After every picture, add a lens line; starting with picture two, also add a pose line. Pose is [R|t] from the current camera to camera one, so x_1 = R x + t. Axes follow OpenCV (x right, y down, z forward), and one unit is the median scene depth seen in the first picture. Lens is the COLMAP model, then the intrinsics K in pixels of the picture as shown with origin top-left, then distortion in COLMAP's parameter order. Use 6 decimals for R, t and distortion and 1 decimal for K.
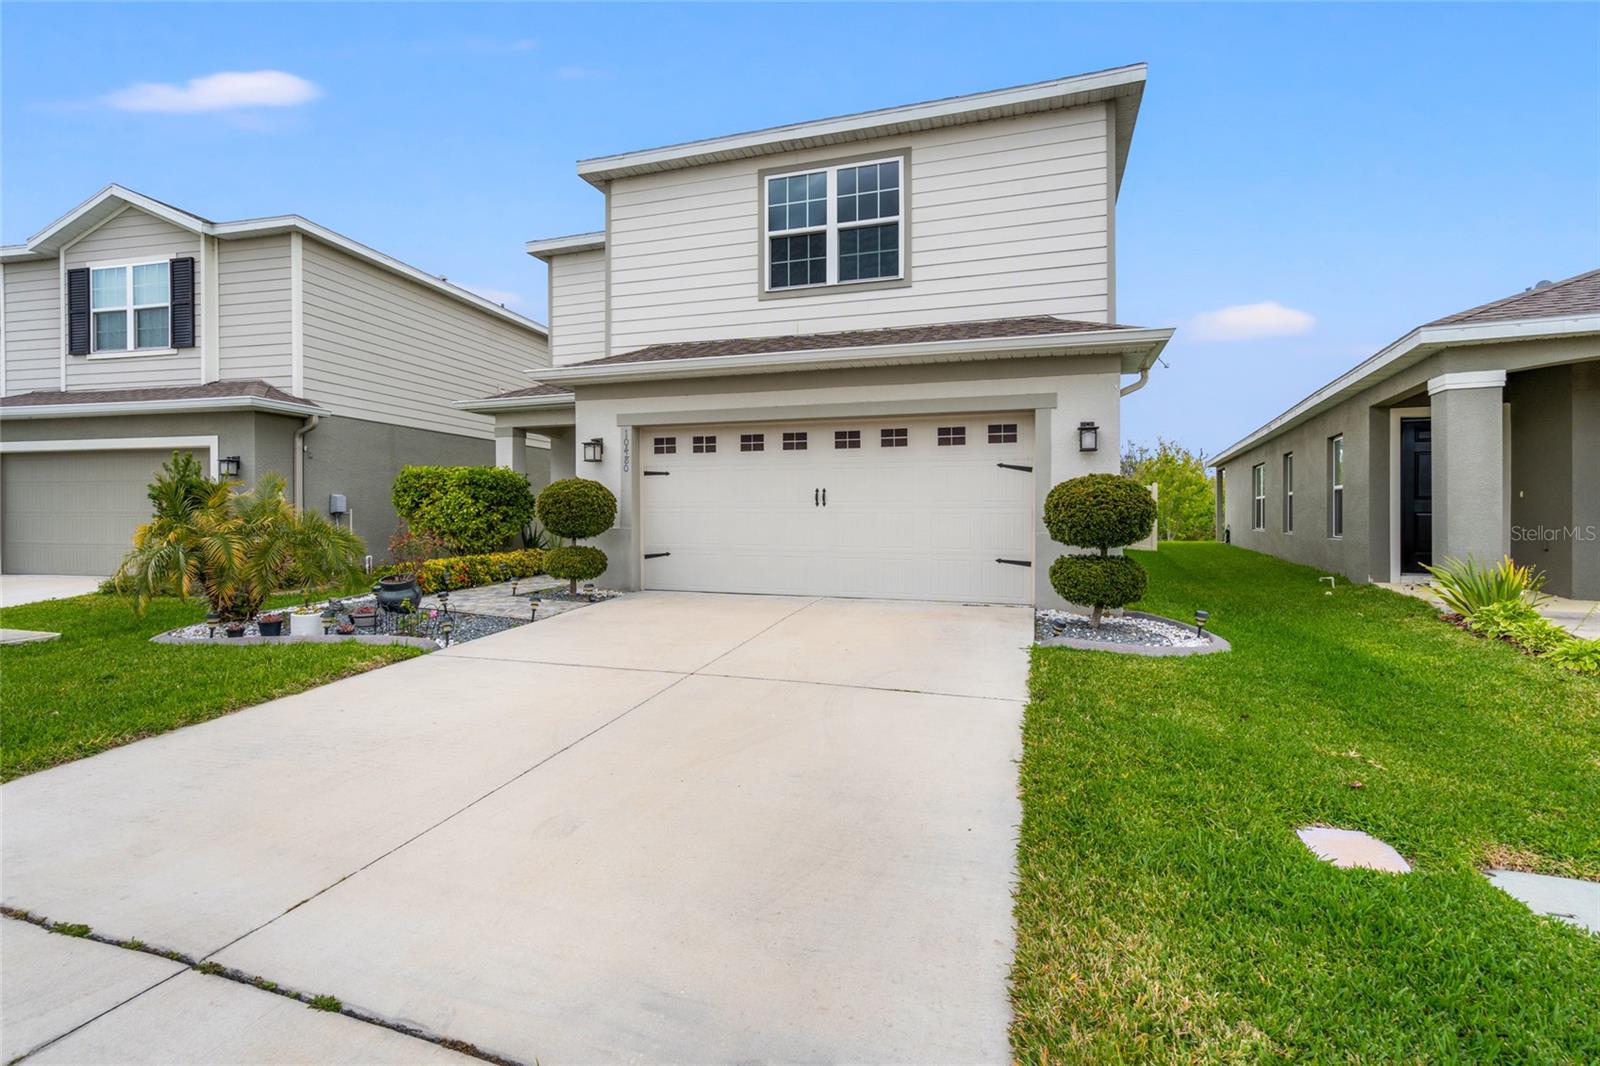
lens RADIAL K [[723.1, 0, 799.0], [0, 723.1, 526.8], [0, 0, 1]] dist [0.006468, 0.002165]
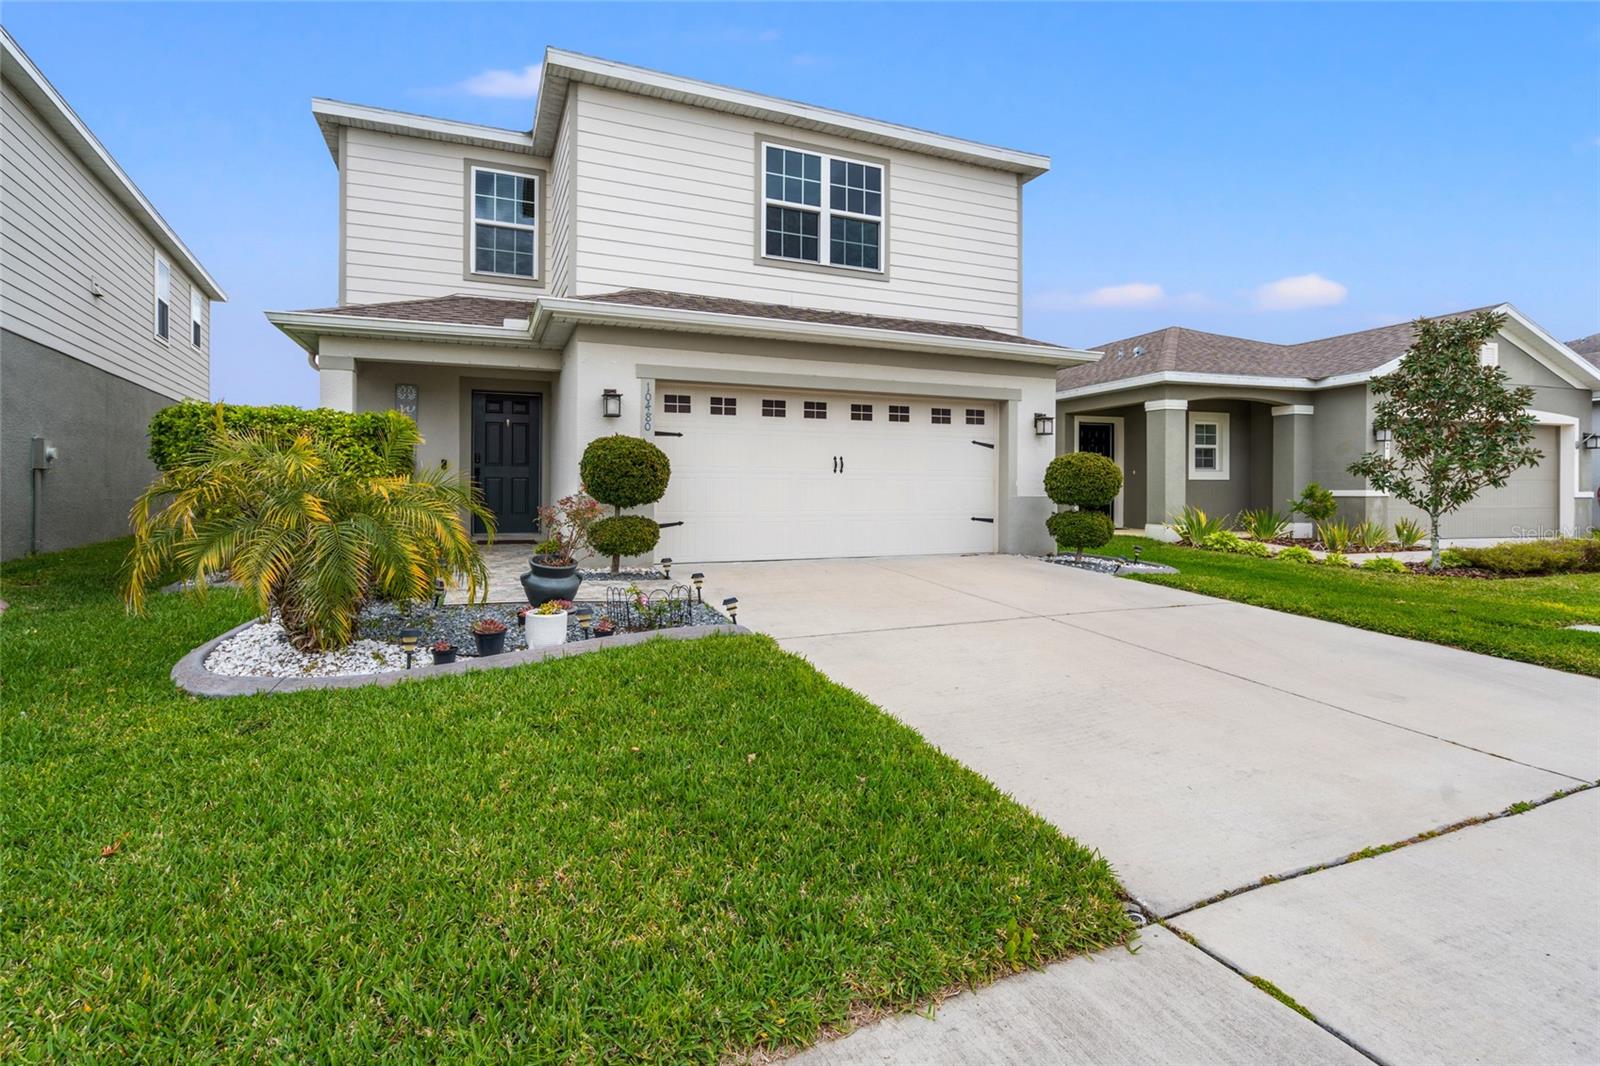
lens RADIAL K [[760.7, 0, 727.5], [0, 760.7, 499.6], [0, 0, 1]] dist [0.000786, -0.001242]
pose [[0.765366, -0.012085, 0.643482, -0.795510], [0.003811, 0.999891, 0.014246, -0.004922], [-0.643584, -0.008451, 0.765329, 0.232658]]
